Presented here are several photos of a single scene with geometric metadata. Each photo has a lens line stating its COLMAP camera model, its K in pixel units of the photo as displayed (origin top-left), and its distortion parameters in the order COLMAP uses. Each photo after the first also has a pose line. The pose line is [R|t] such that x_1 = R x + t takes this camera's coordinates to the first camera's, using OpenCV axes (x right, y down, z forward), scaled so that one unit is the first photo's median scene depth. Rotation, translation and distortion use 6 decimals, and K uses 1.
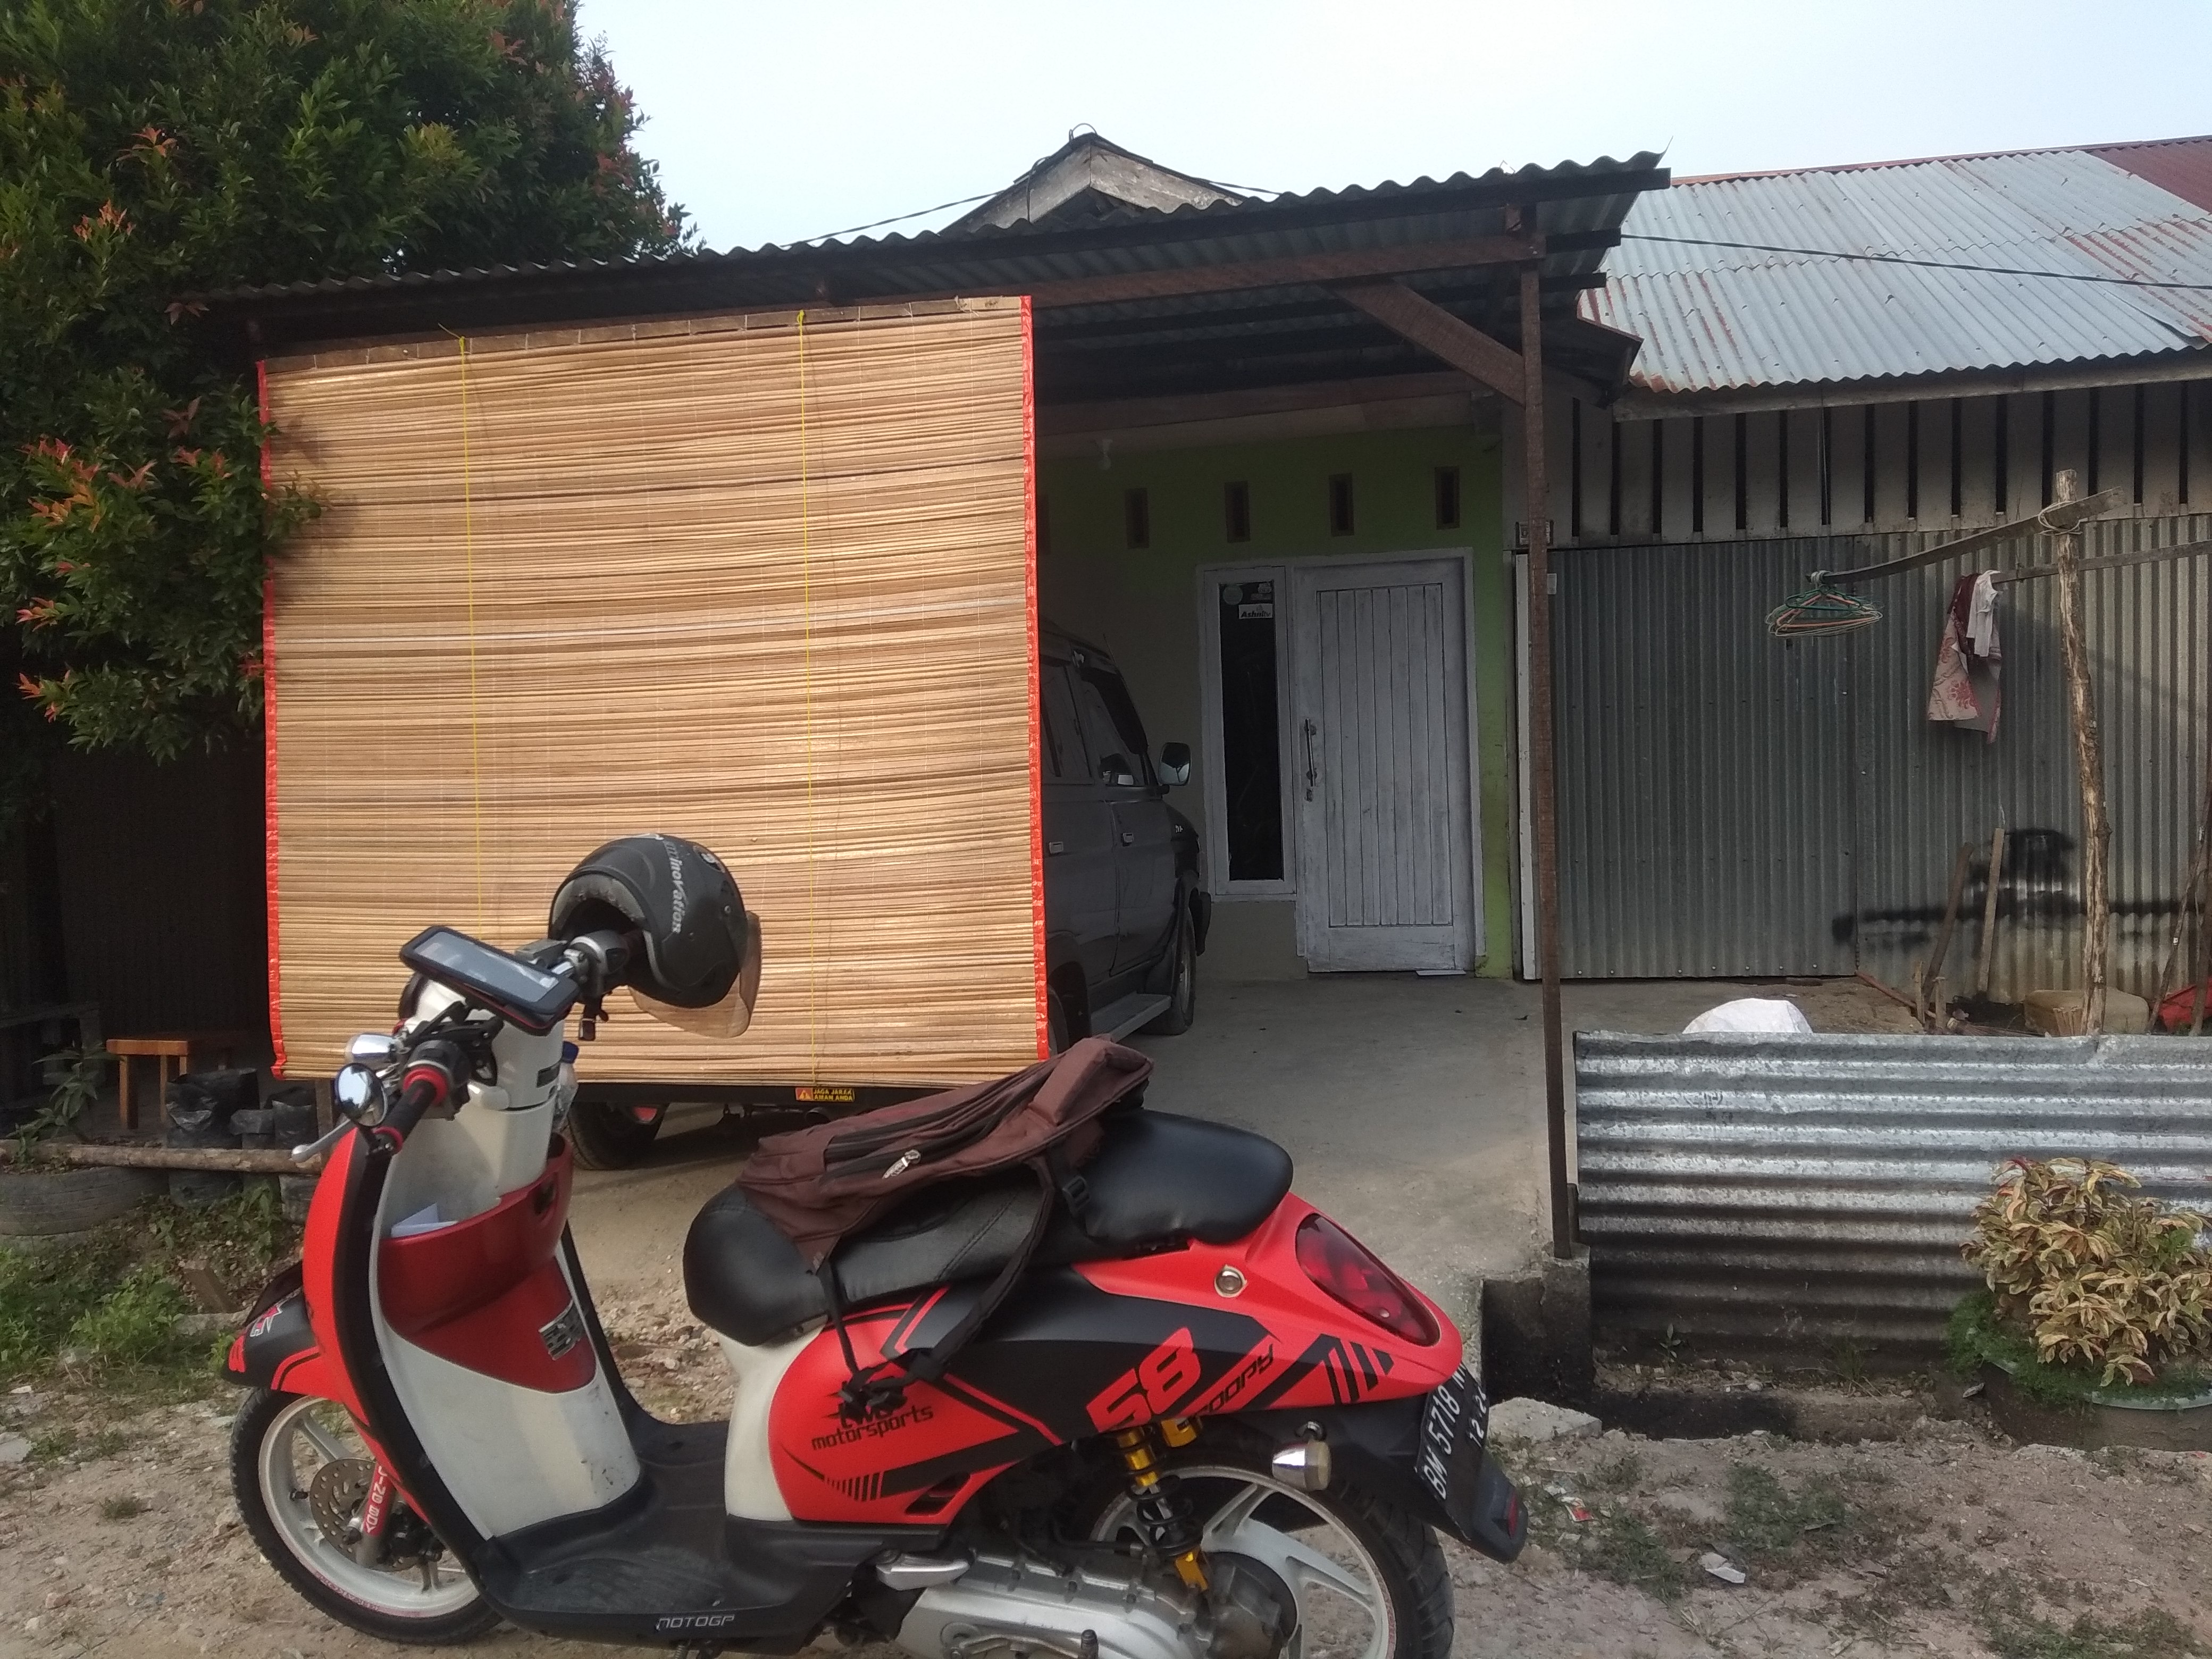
lens RADIAL K [[1836.7, 0, 1106.0], [0, 1836.7, 829.5], [0, 0, 1]] dist [0.111909, -0.190398]
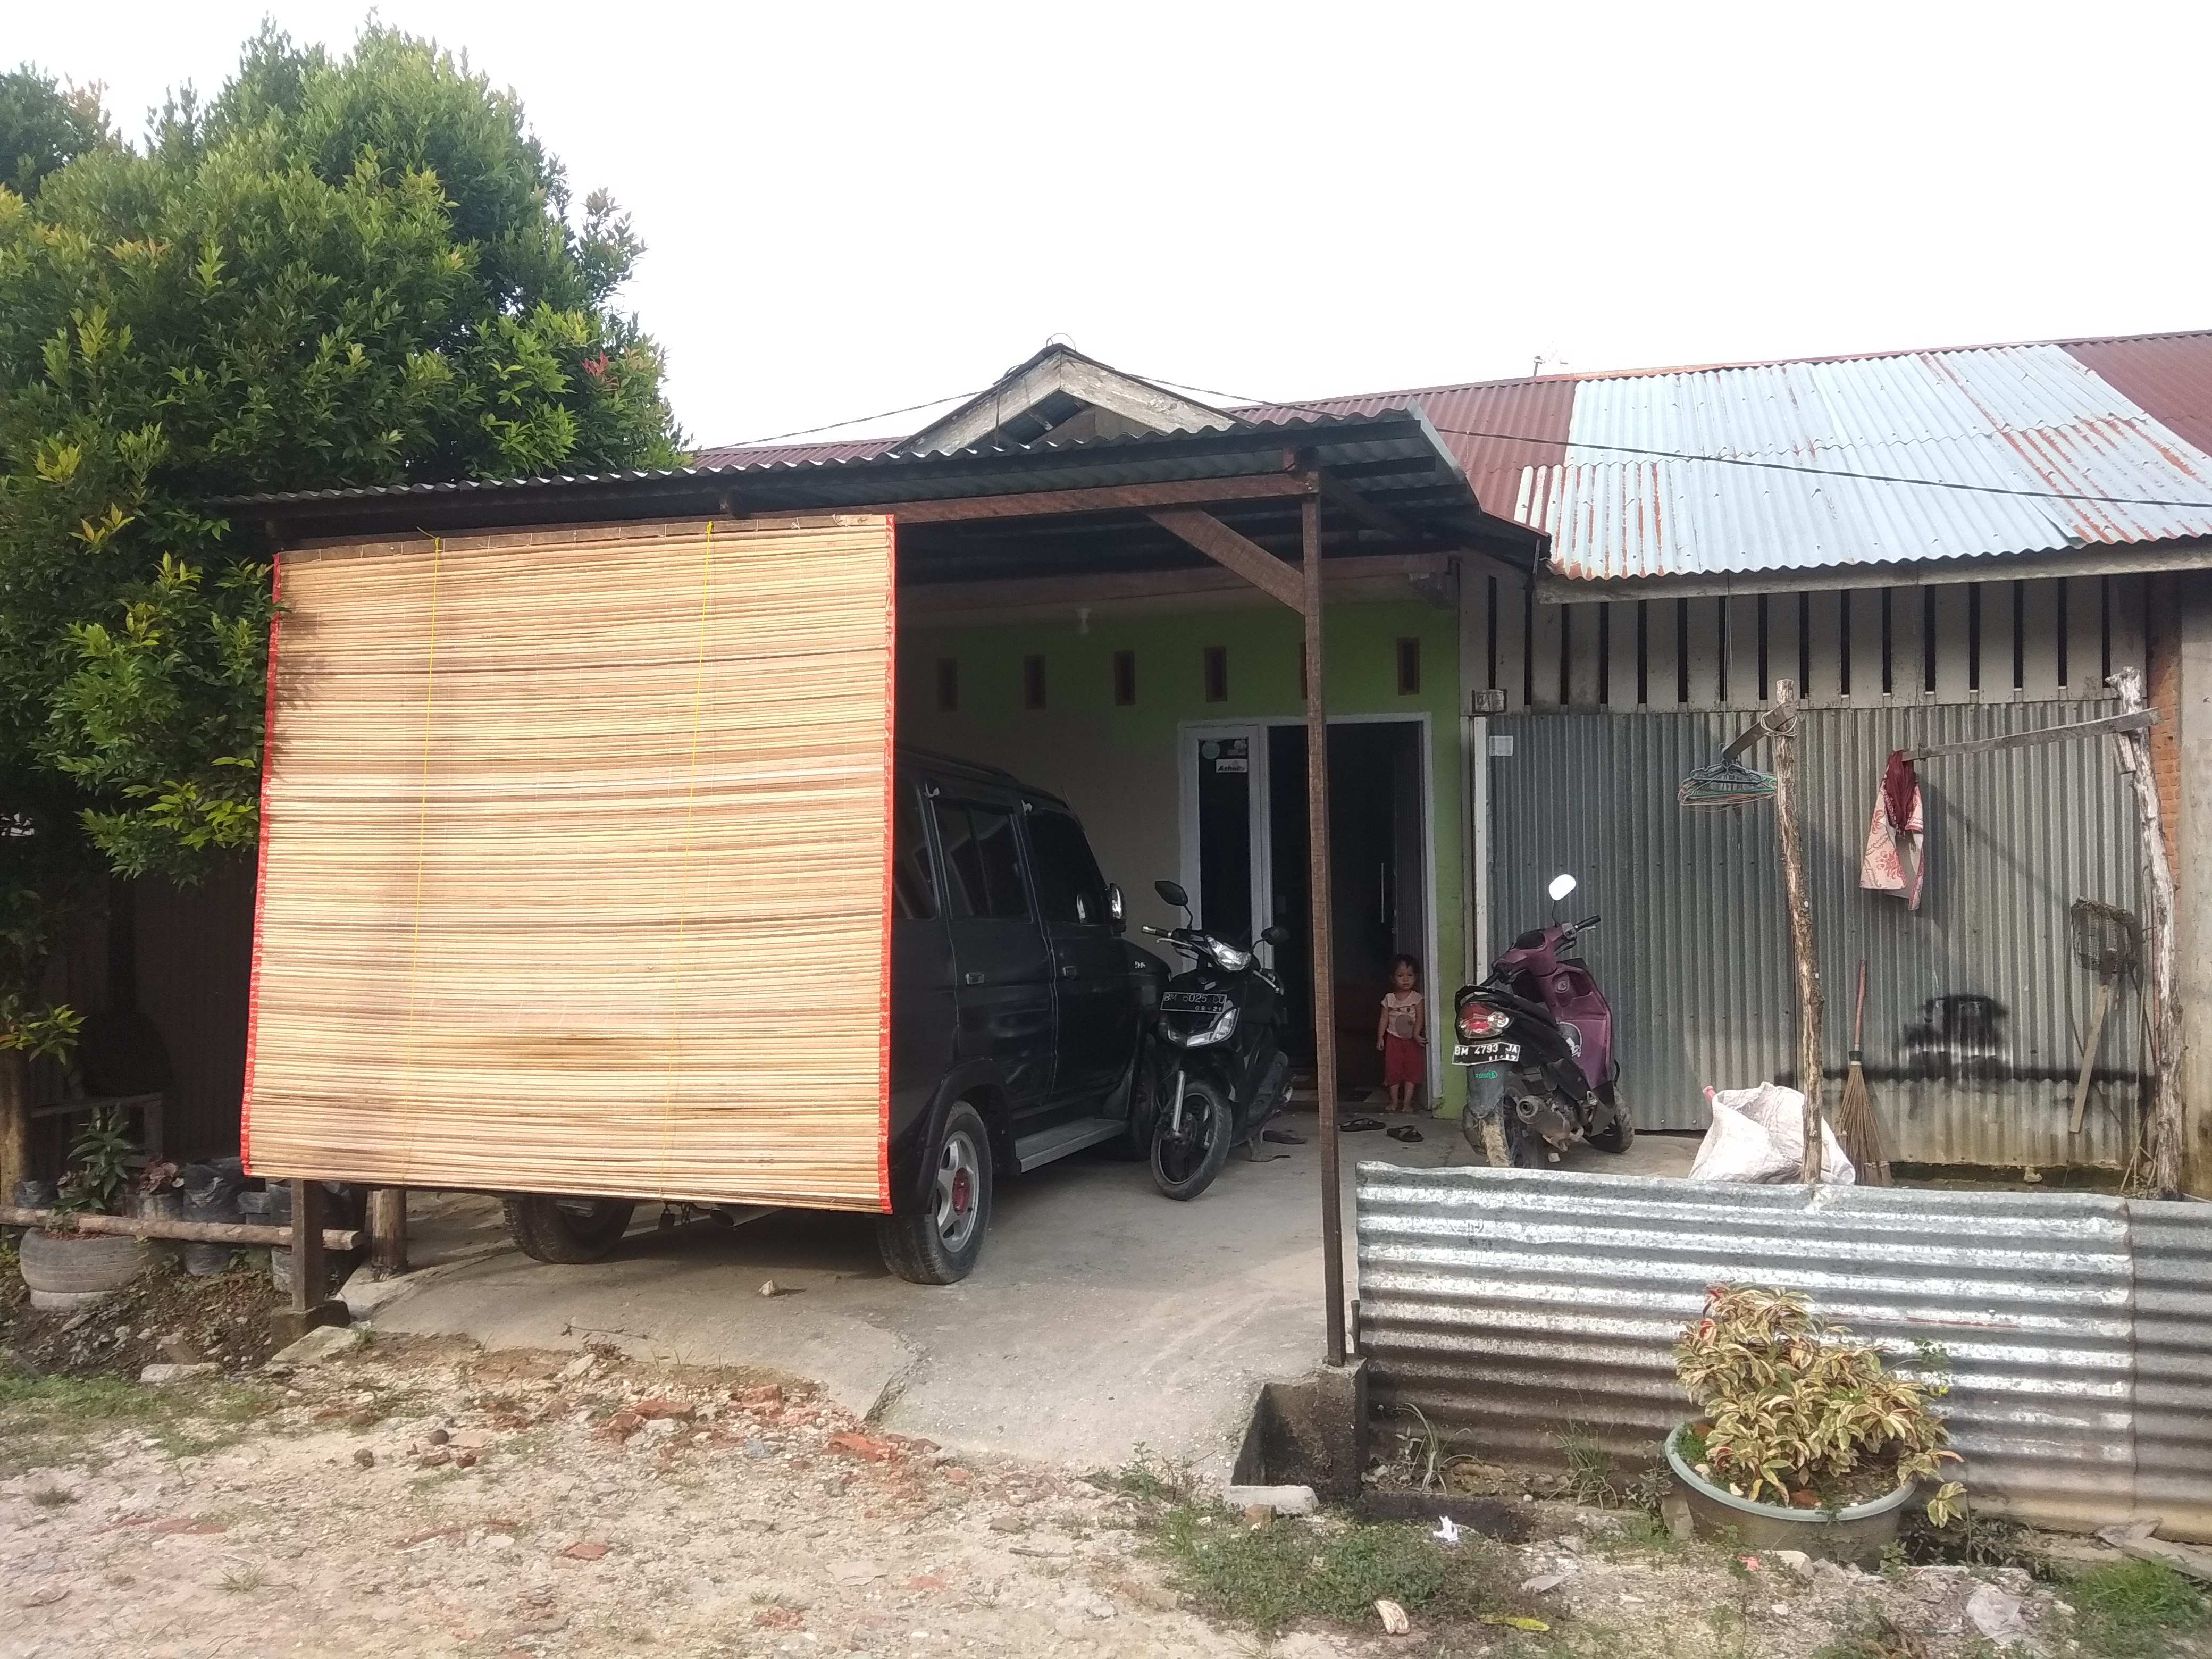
lens RADIAL K [[1852.5, 0, 1113.9], [0, 1852.5, 830.1], [0, 0, 1]] dist [0.110449, -0.194187]
pose [[0.996683, 0.026162, -0.077065, 0.186104], [-0.031447, 0.997177, -0.068186, -0.009980], [0.075064, 0.070383, 0.994692, -0.148732]]
